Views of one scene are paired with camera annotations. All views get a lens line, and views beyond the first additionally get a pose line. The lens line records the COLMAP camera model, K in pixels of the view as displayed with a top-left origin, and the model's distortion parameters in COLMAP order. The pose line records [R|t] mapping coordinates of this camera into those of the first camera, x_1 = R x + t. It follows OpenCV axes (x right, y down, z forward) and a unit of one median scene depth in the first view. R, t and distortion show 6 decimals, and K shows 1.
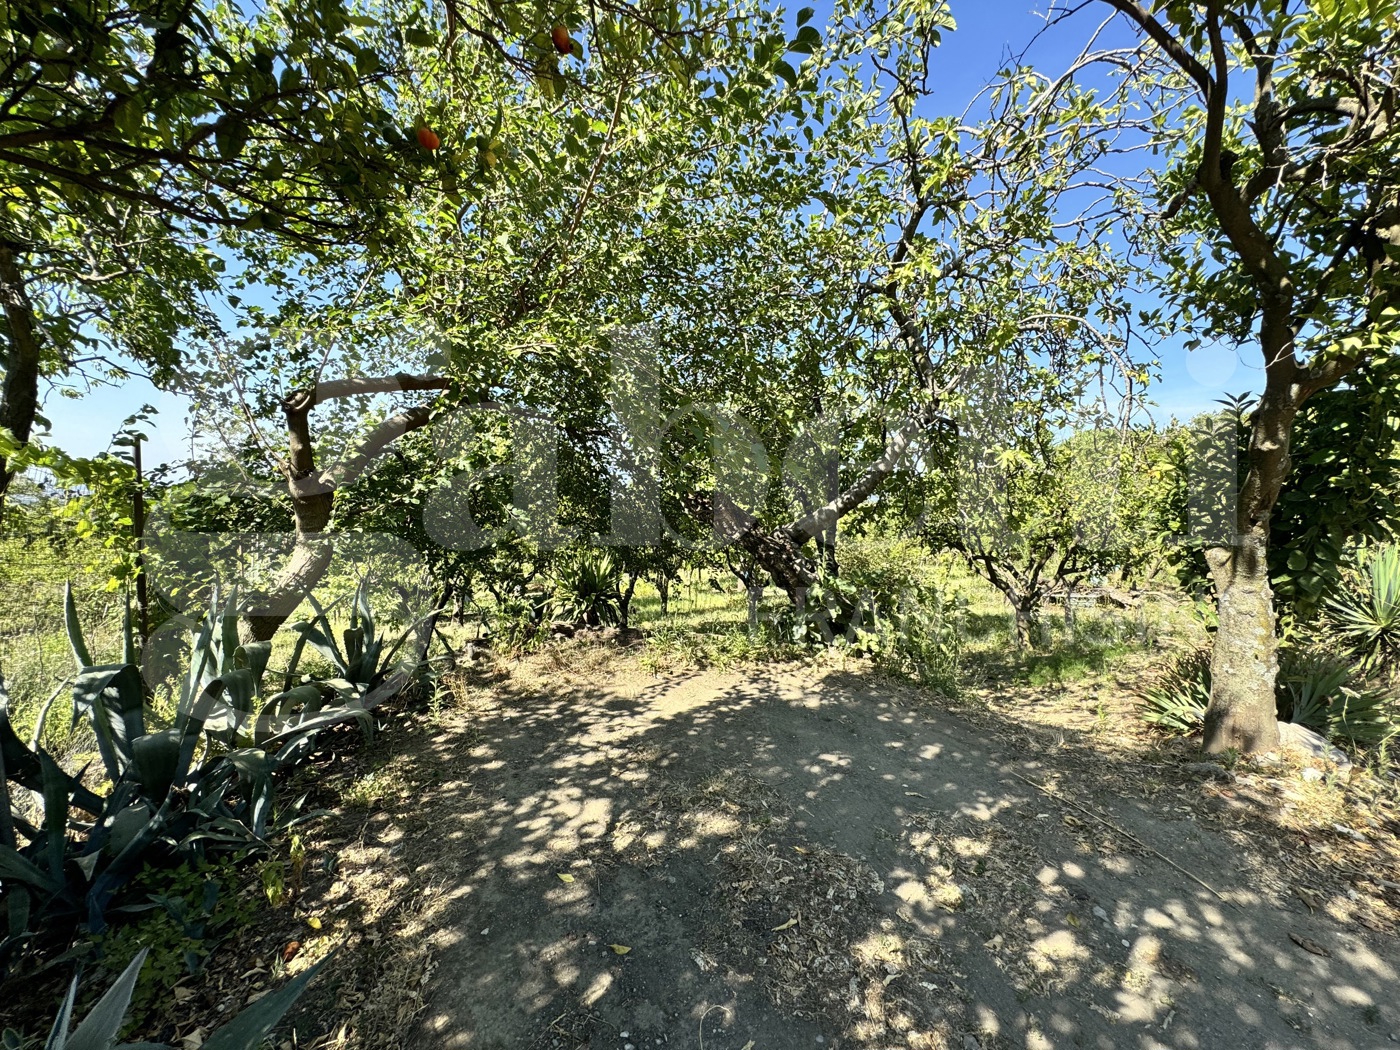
lens RADIAL K [[565.8, 0, 694.3], [0, 565.8, 519.2], [0, 0, 1]] dist [0.000914, -0.000106]
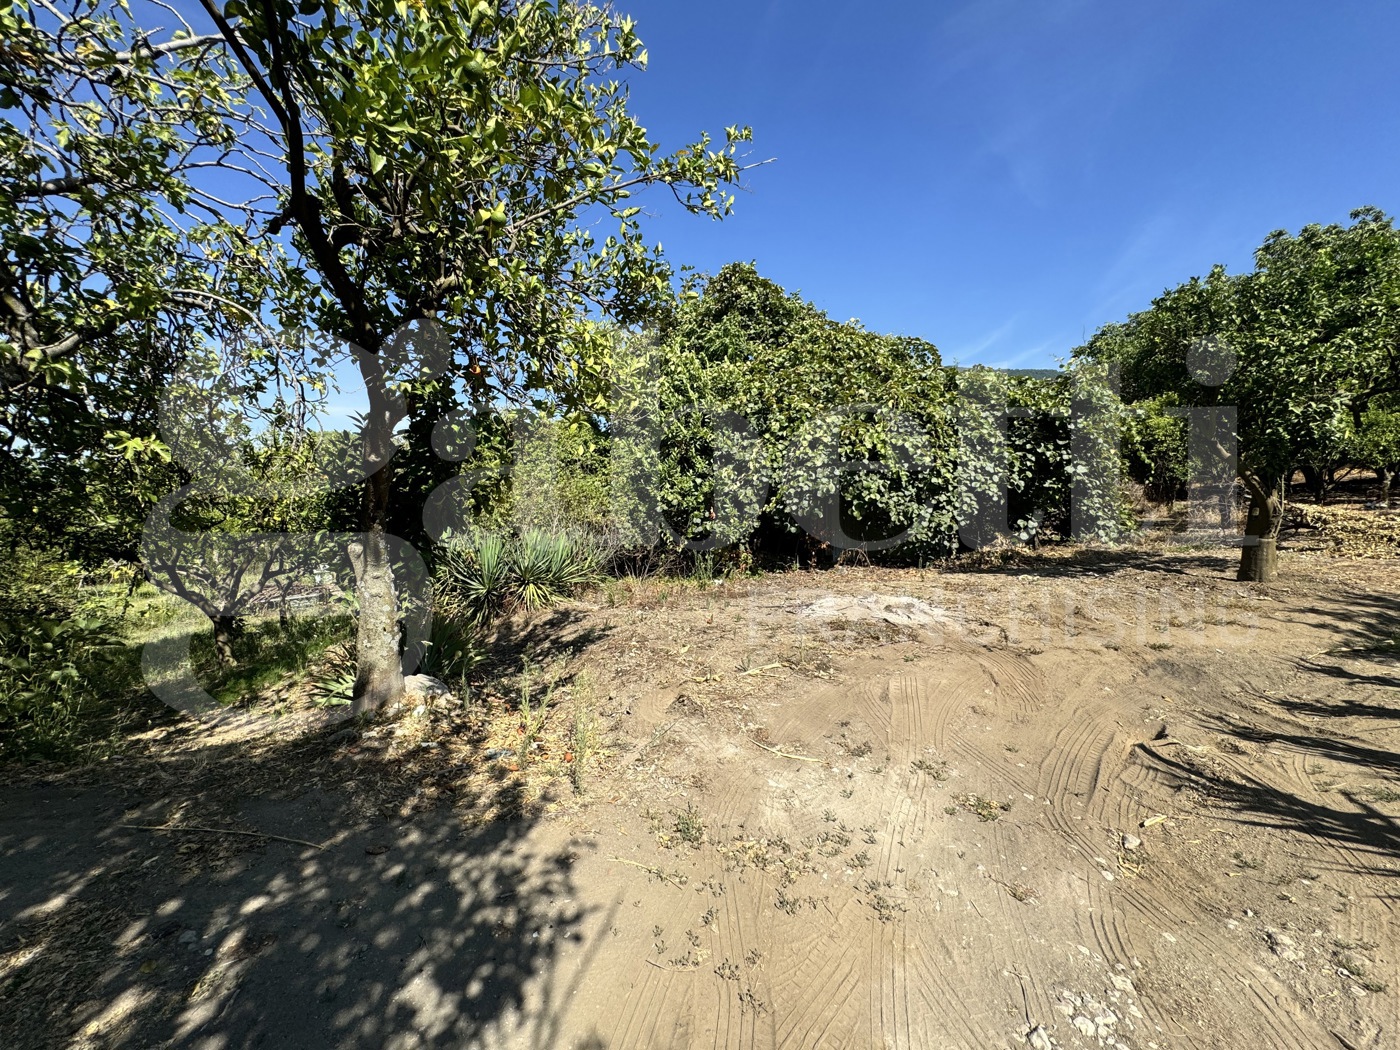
lens RADIAL K [[565.8, 0, 699.4], [0, 565.8, 520.7], [0, 0, 1]] dist [0.000914, -0.000106]
pose [[0.368300, -0.017751, 0.929538, 0.102755], [0.015630, 0.999795, 0.012899, 0.002033], [-0.929576, 0.009778, 0.368502, -0.090360]]
